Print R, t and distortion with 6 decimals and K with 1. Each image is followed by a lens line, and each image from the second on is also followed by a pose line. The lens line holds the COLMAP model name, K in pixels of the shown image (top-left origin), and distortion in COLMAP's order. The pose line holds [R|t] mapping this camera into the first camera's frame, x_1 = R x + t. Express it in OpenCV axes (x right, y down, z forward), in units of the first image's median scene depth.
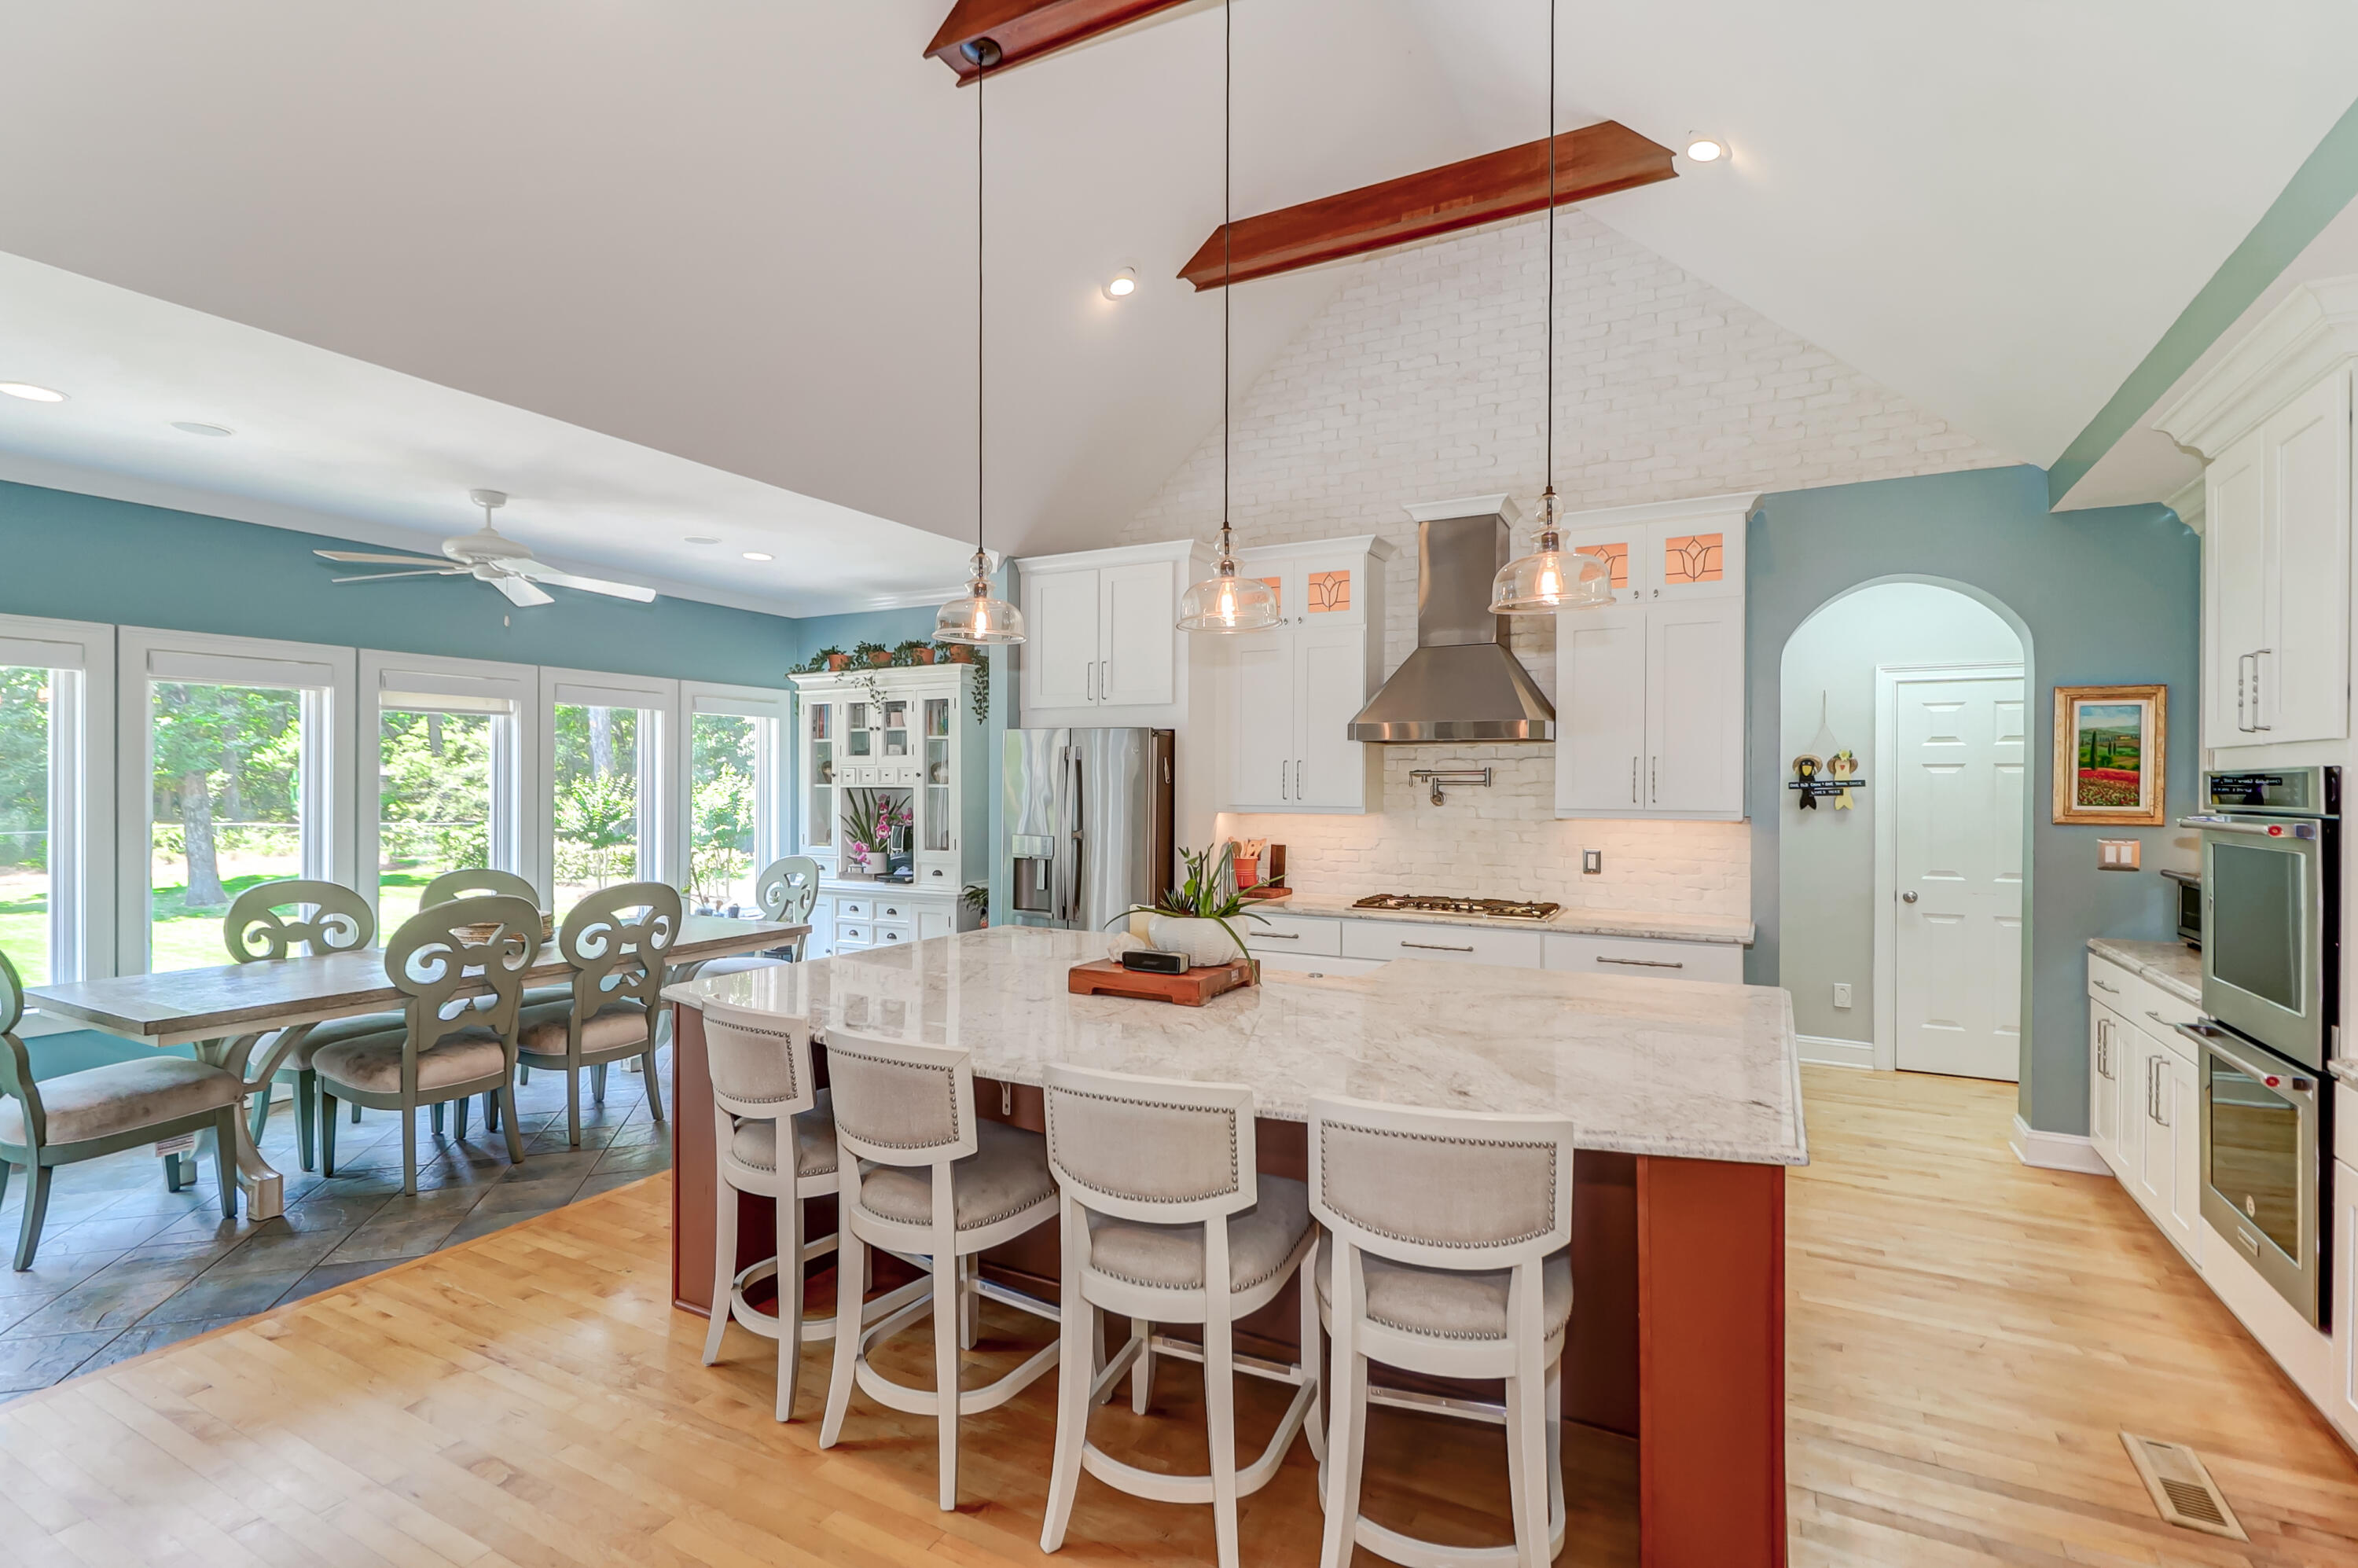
lens RADIAL K [[1084.3, 0, 1186.7], [0, 1084.3, 789.2], [0, 0, 1]] dist [0.017346, -0.011589]
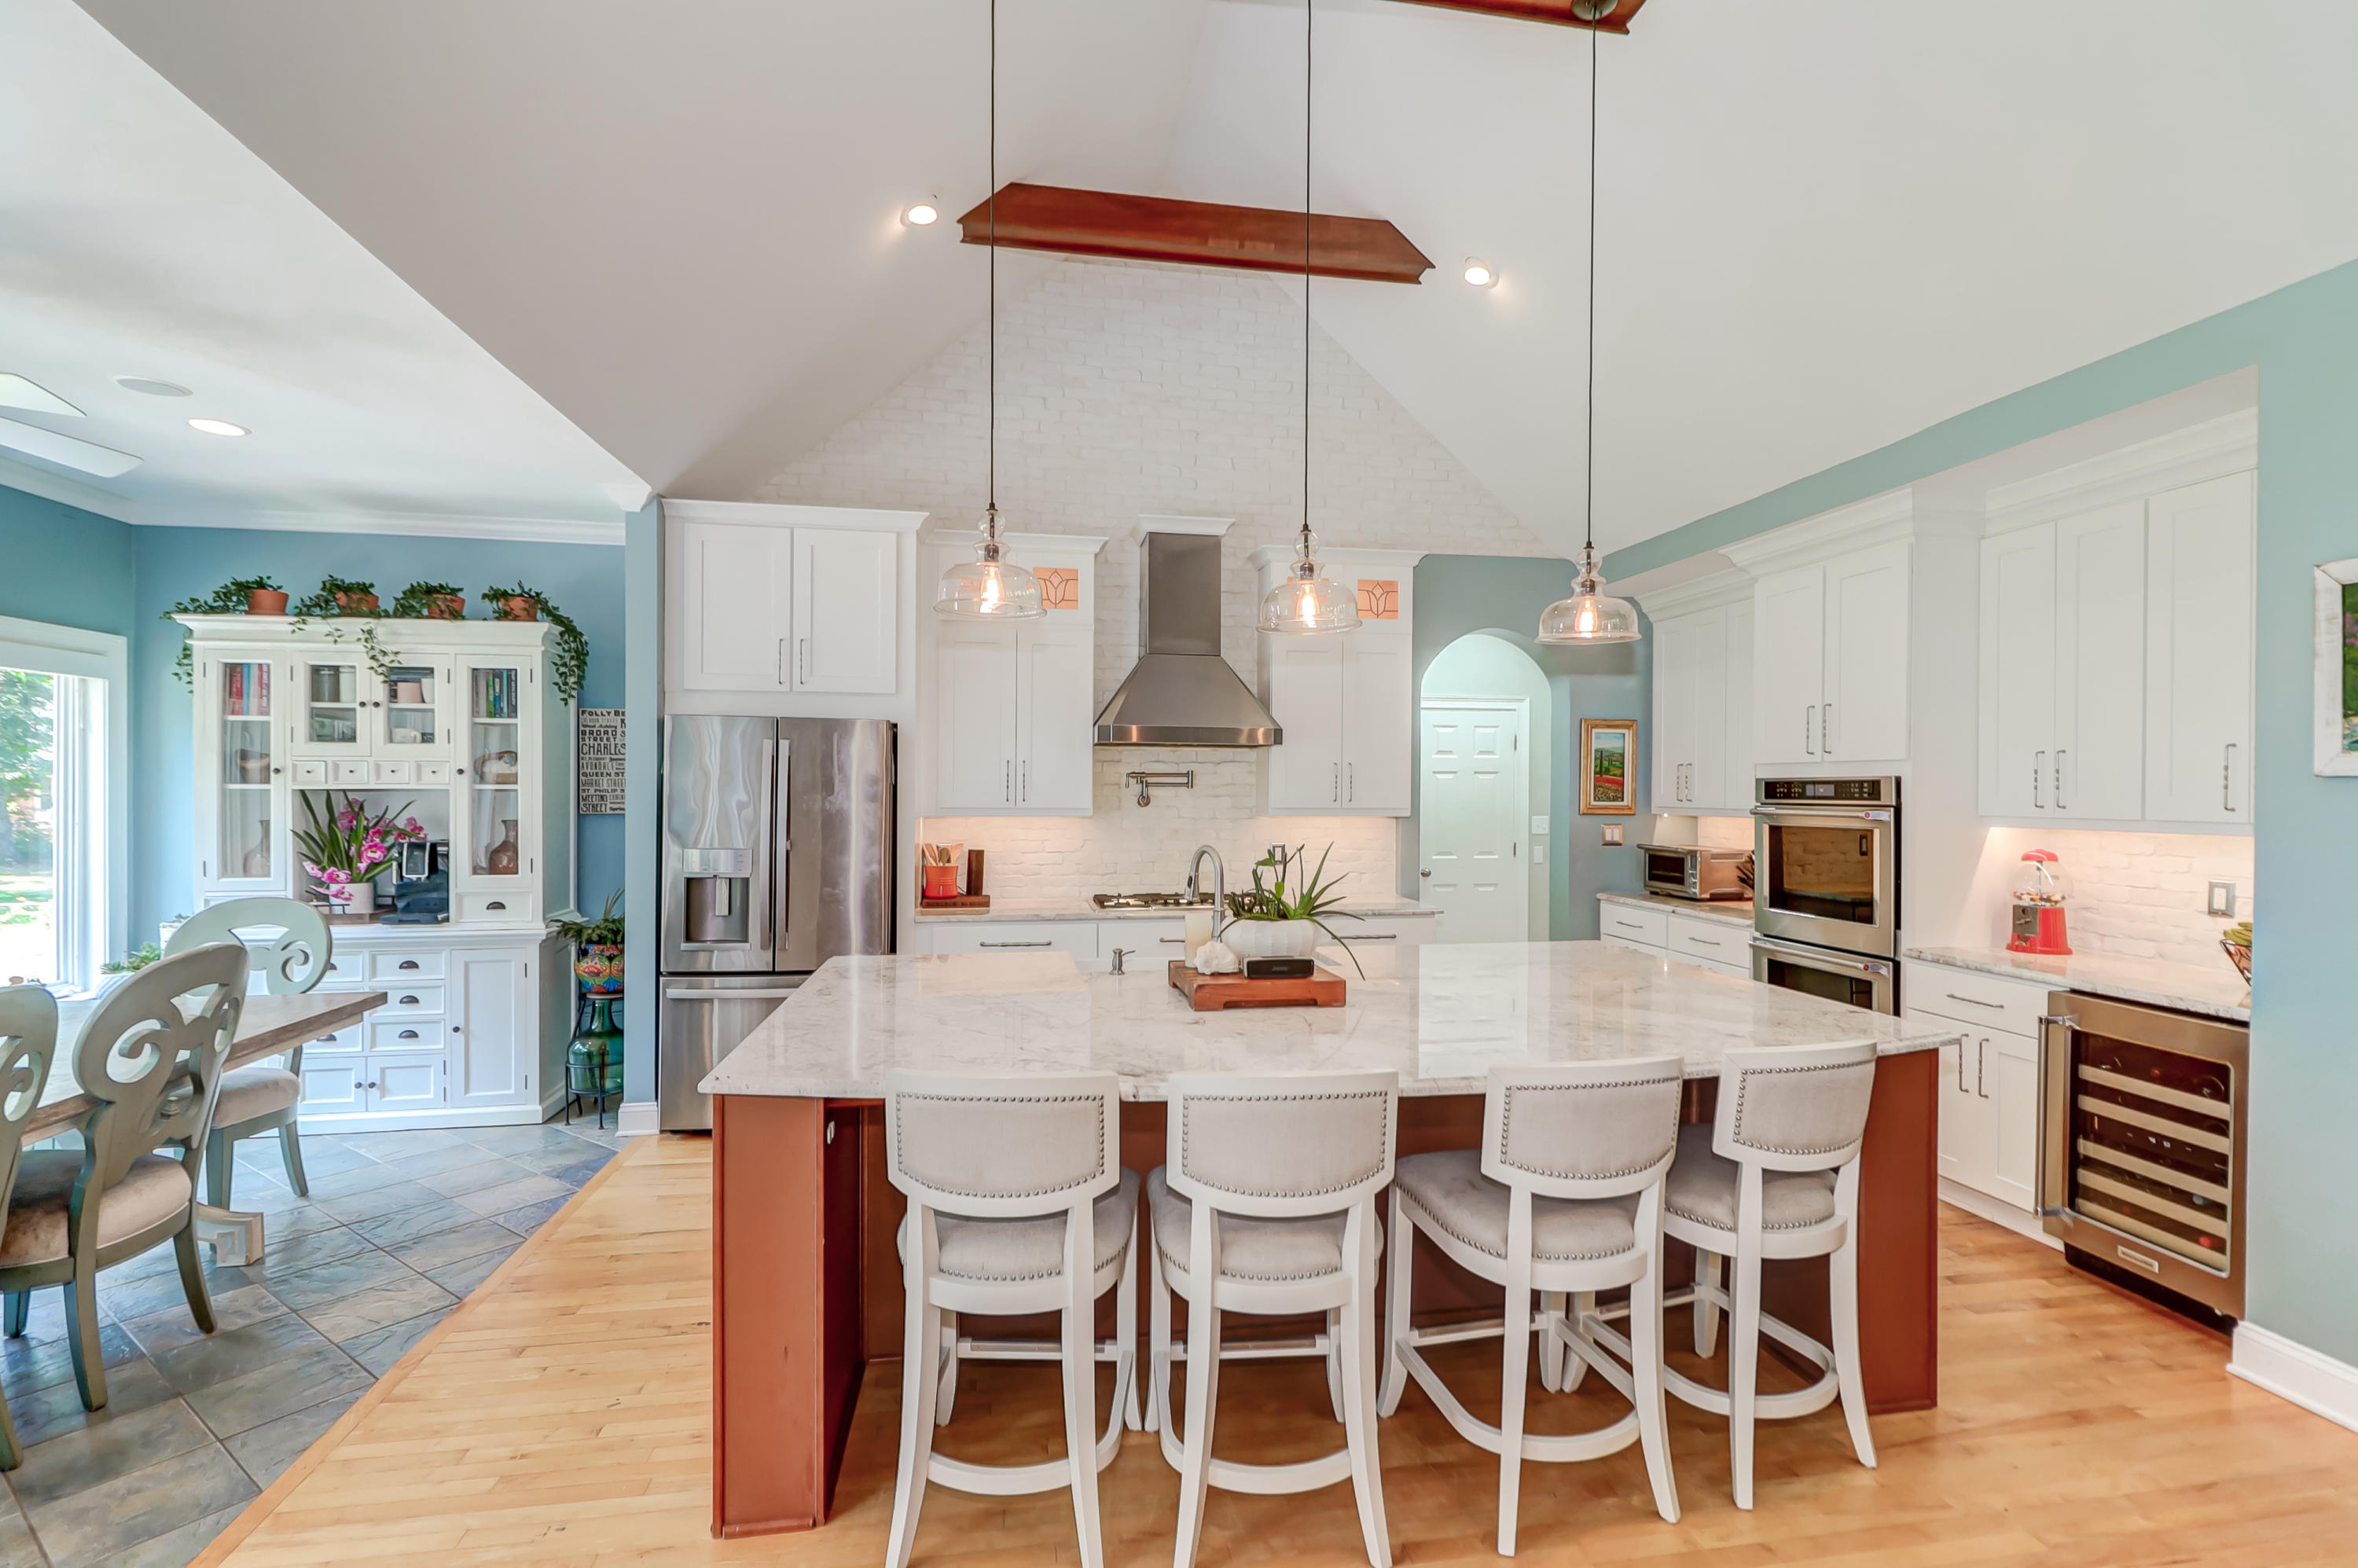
lens RADIAL K [[1084.3, 0, 1198.7], [0, 1084.3, 796.9], [0, 0, 1]] dist [0.017346, -0.011589]
pose [[0.784584, -0.004317, 0.620008, -0.432454], [0.001075, 0.999984, 0.005602, 0.000394], [-0.620022, -0.003729, 0.784576, 0.175890]]
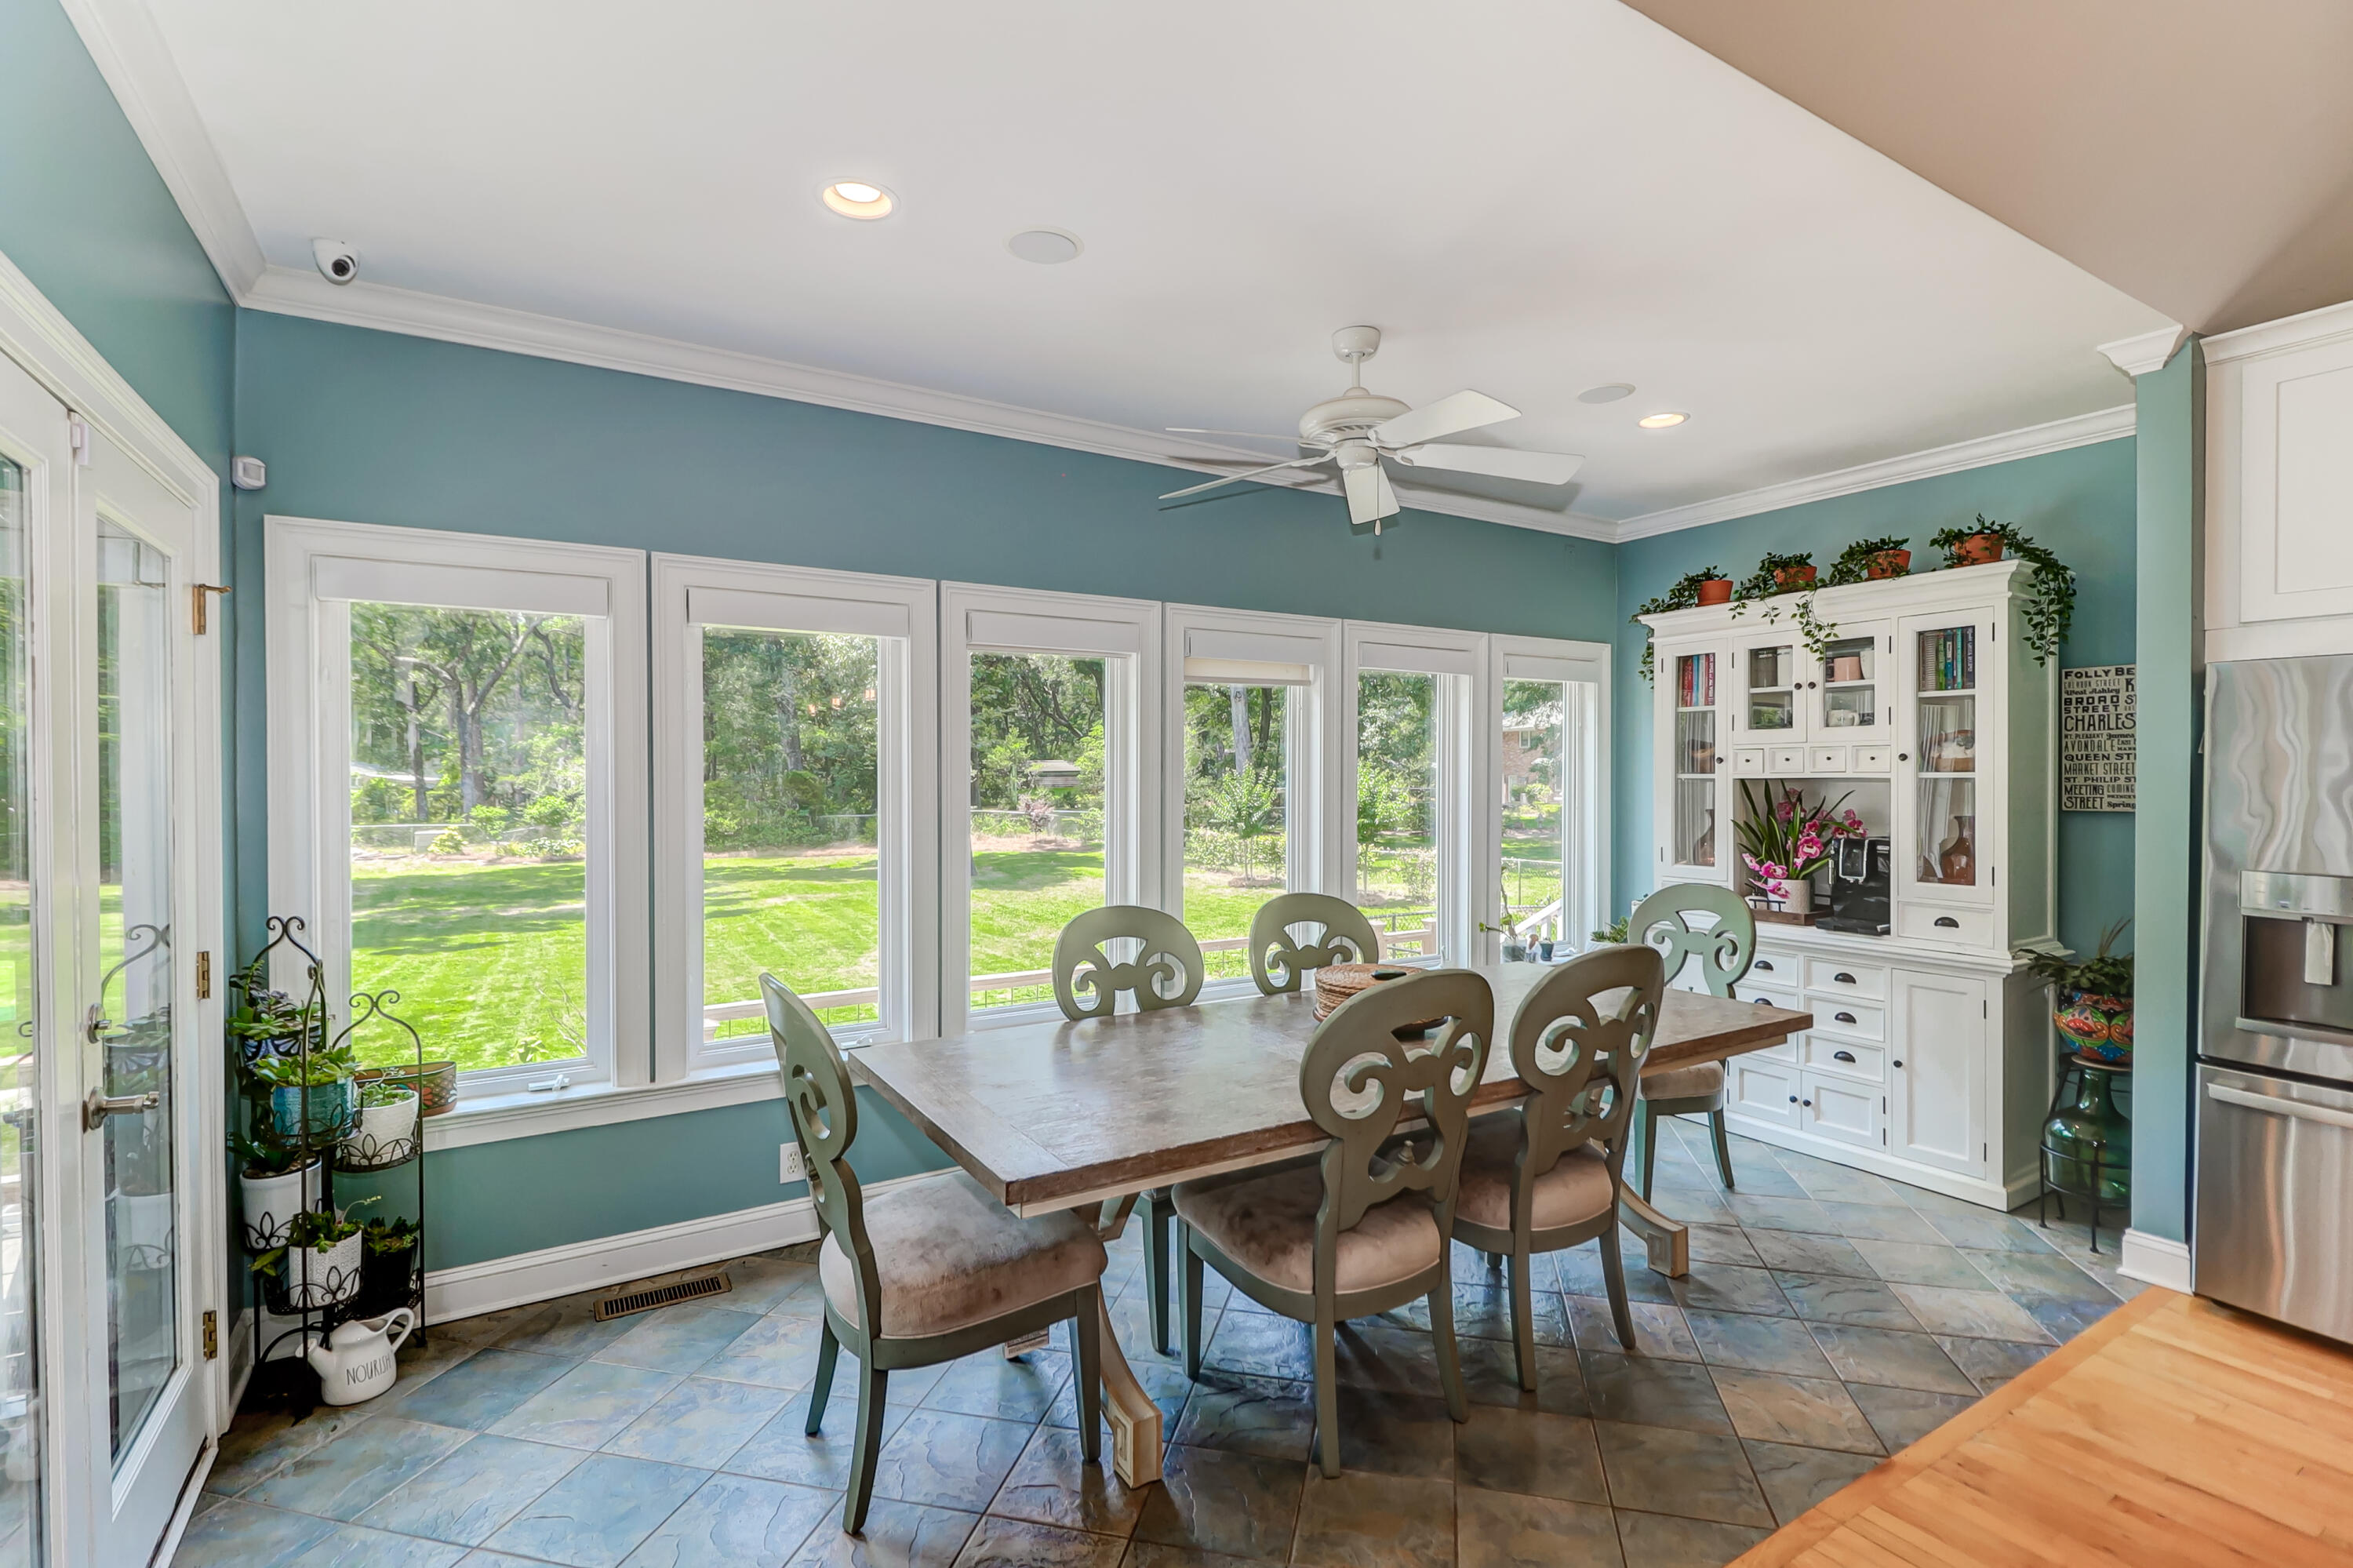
lens RADIAL K [[1082.1, 0, 1183.7], [0, 1082.1, 784.5], [0, 0, 1]] dist [0.017346, -0.011589]
pose [[0.865283, -0.002094, -0.501279, -0.402942], [0.003898, 0.999989, 0.002551, -0.000954], [0.501268, -0.004161, 0.865282, 0.378176]]
